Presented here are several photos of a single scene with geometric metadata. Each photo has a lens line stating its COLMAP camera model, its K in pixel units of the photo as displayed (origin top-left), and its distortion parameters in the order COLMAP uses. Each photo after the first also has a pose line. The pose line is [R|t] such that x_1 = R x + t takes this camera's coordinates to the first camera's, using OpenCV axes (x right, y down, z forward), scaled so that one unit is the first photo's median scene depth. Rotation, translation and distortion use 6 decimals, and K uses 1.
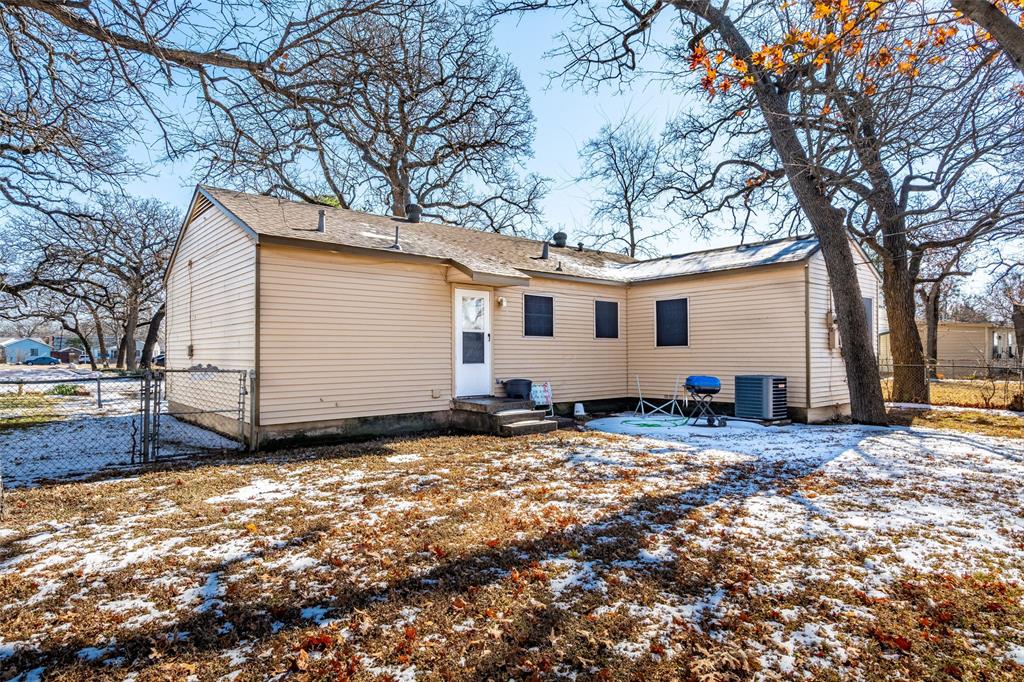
lens RADIAL K [[591.8, 0, 510.5], [0, 591.8, 342.8], [0, 0, 1]] dist [-0.003065, -0.000207]
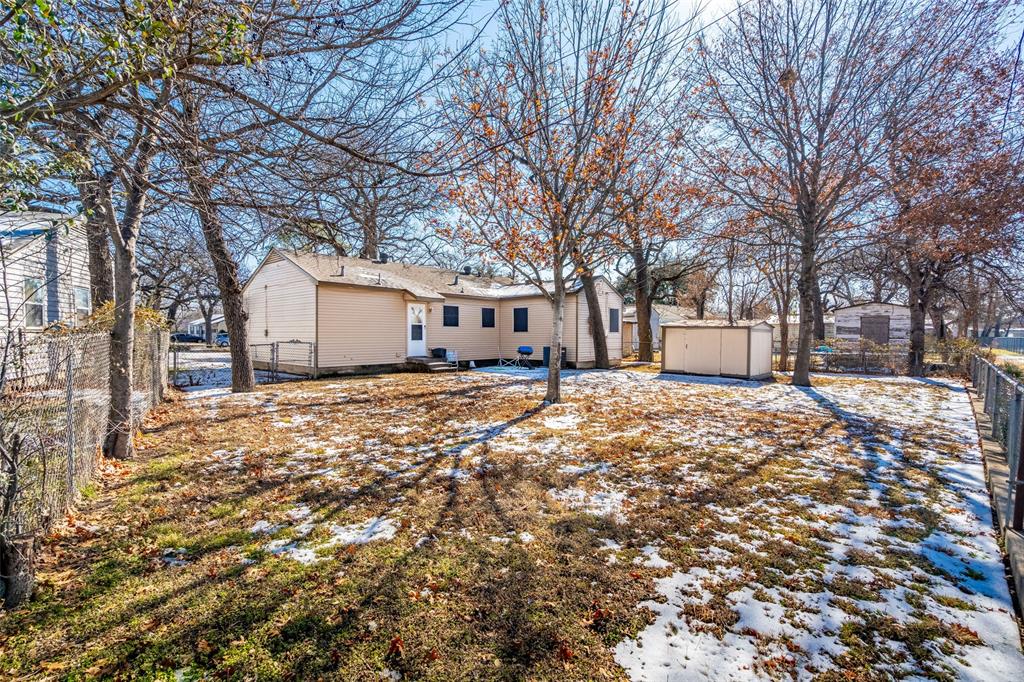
lens RADIAL K [[463.0, 0, 513.2], [0, 463.0, 343.2], [0, 0, 1]] dist [-0.003668, 0.000677]
pose [[0.989864, 0.005431, 0.141914, 0.036991], [-0.010905, 0.999225, 0.037828, -0.017706], [-0.141598, -0.038992, 0.989156, -0.591934]]
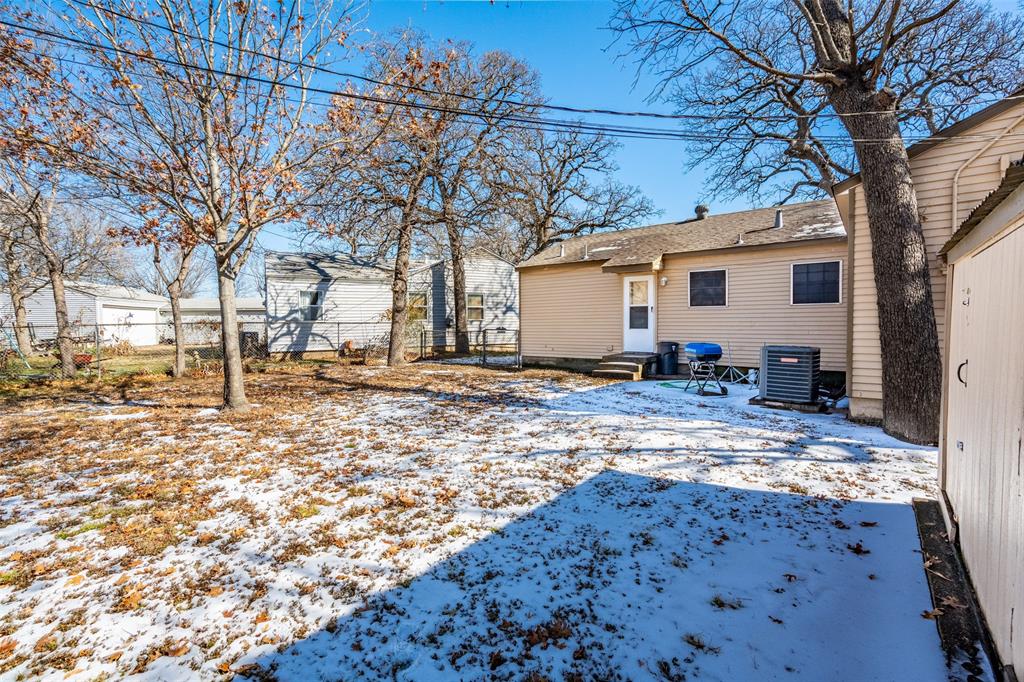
lens RADIAL K [[463.0, 0, 511.0], [0, 463.0, 339.9], [0, 0, 1]] dist [-0.003668, 0.000677]
pose [[0.207163, 0.035404, -0.977666, 0.920773], [0.028066, 0.998719, 0.042114, 0.007193], [0.977904, -0.036164, 0.205904, 0.468892]]
